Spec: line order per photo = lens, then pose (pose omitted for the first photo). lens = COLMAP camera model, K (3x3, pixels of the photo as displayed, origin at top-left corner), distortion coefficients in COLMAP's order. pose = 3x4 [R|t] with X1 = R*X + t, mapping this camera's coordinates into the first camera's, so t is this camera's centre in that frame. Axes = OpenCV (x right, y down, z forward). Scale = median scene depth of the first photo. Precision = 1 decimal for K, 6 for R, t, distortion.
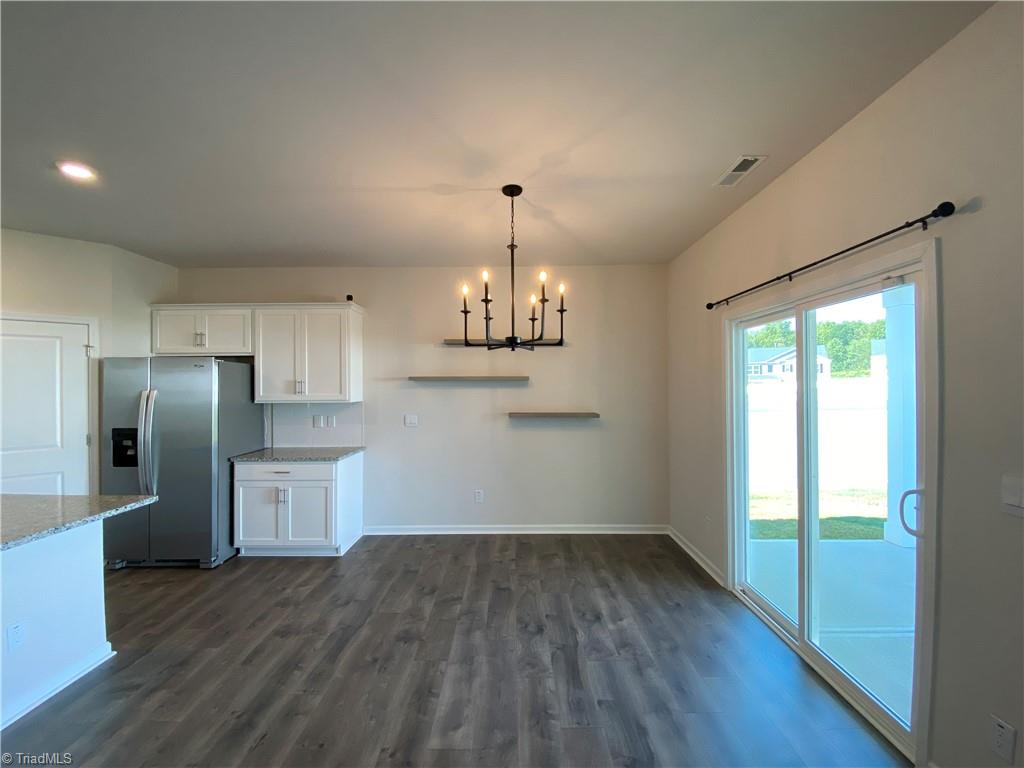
lens RADIAL K [[418.6, 0, 509.2], [0, 418.6, 381.3], [0, 0, 1]] dist [0.022902, -0.021074]
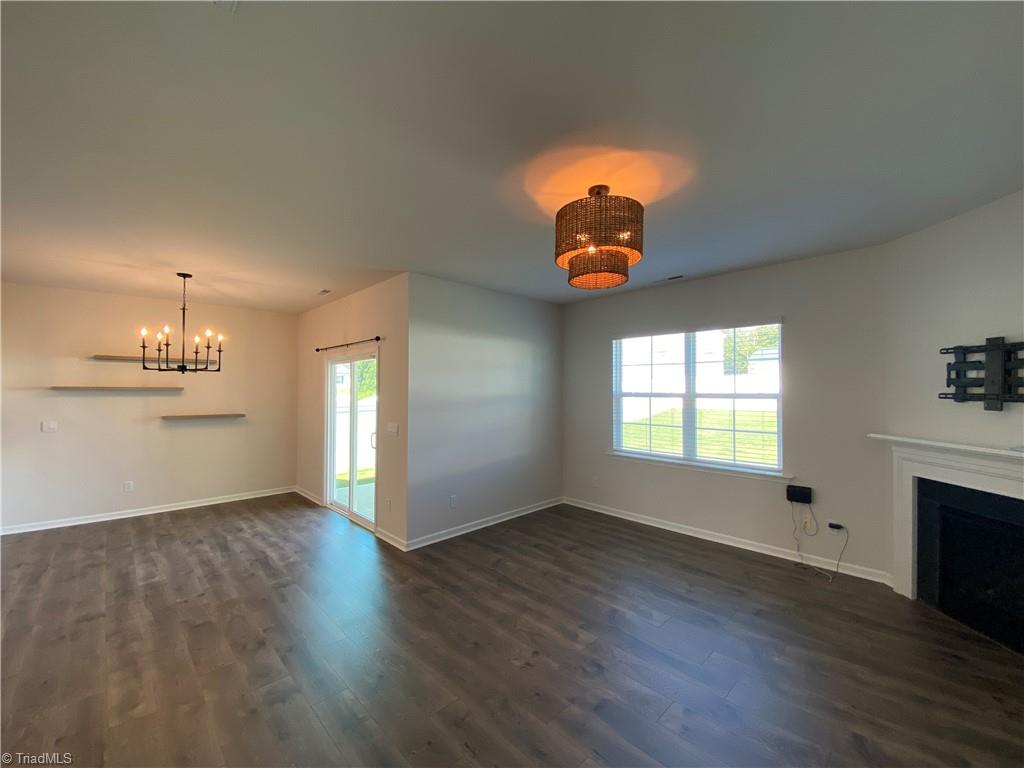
lens RADIAL K [[418.6, 0, 509.2], [0, 418.6, 381.3], [0, 0, 1]] dist [0.022902, -0.021074]
pose [[0.719713, 0.019647, 0.693994, -0.207065], [-0.009457, 0.999784, -0.018496, -0.025433], [-0.694207, 0.006748, 0.719743, -1.012150]]
